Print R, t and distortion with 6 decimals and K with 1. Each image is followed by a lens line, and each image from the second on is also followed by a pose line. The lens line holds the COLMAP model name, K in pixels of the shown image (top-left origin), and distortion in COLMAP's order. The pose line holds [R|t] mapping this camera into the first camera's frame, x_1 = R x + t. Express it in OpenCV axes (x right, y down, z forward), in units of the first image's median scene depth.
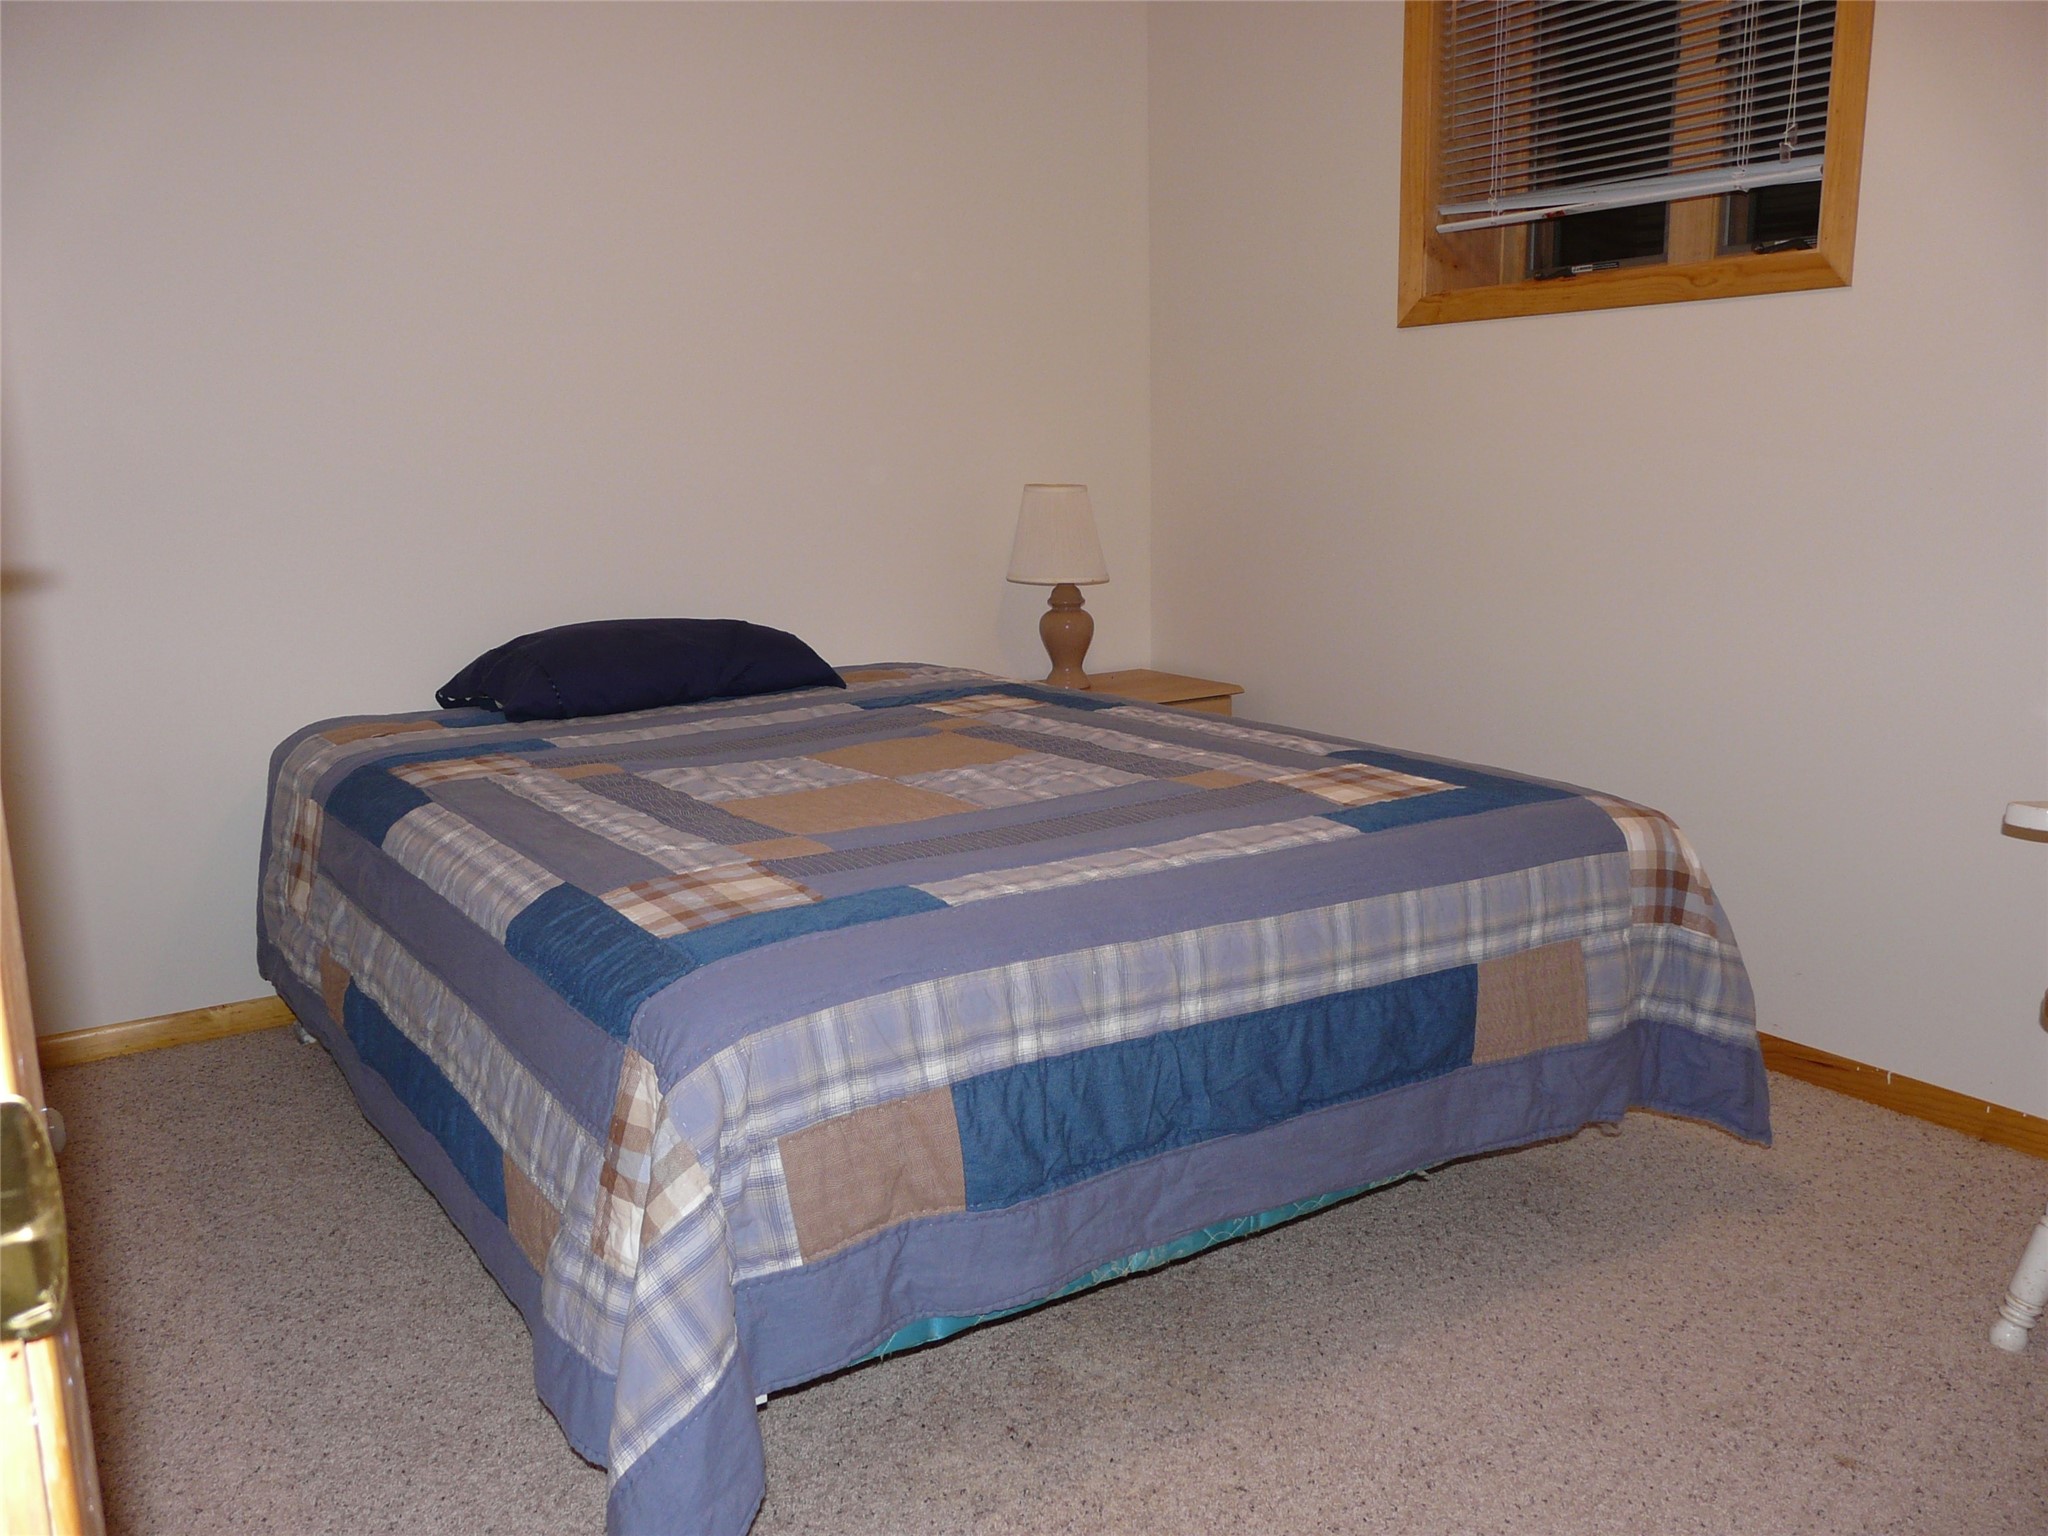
lens RADIAL K [[1700.8, 0, 1025.1], [0, 1700.8, 768.4], [0, 0, 1]] dist [-0.096527, 0.023378]
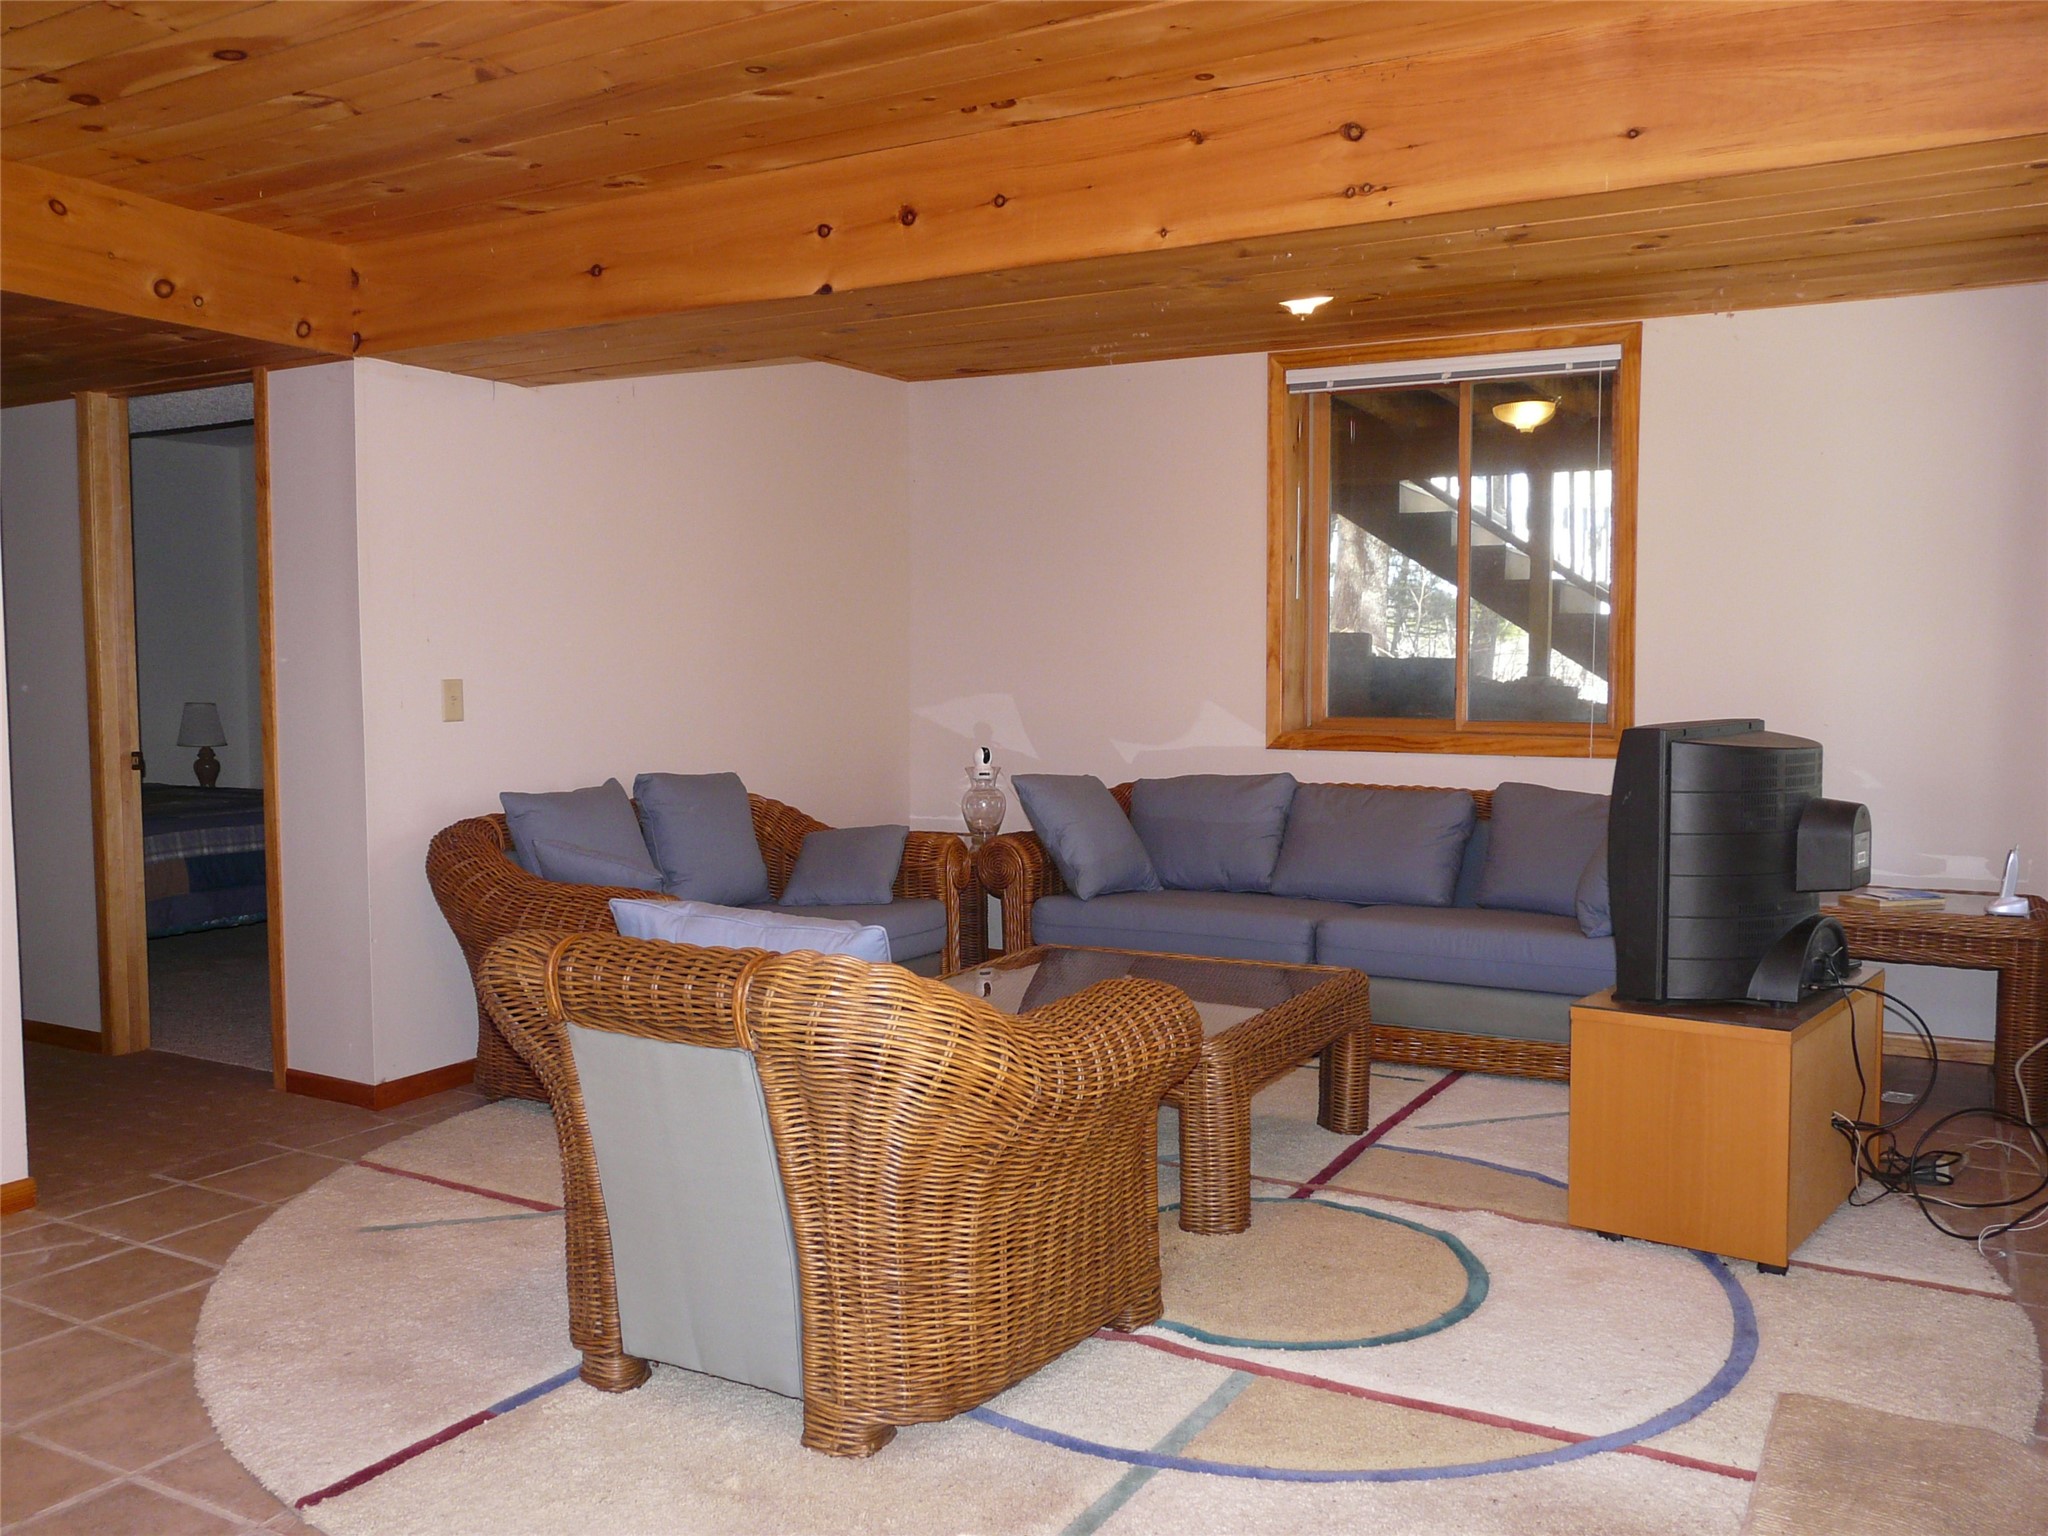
lens RADIAL K [[1700.8, 0, 1022.2], [0, 1700.8, 769.9], [0, 0, 1]] dist [-0.096527, 0.023378]
pose [[0.881250, -0.023575, 0.472063, -0.132979], [0.081074, 0.991492, -0.101835, 0.483786], [-0.465646, 0.128014, 0.875663, -2.946332]]
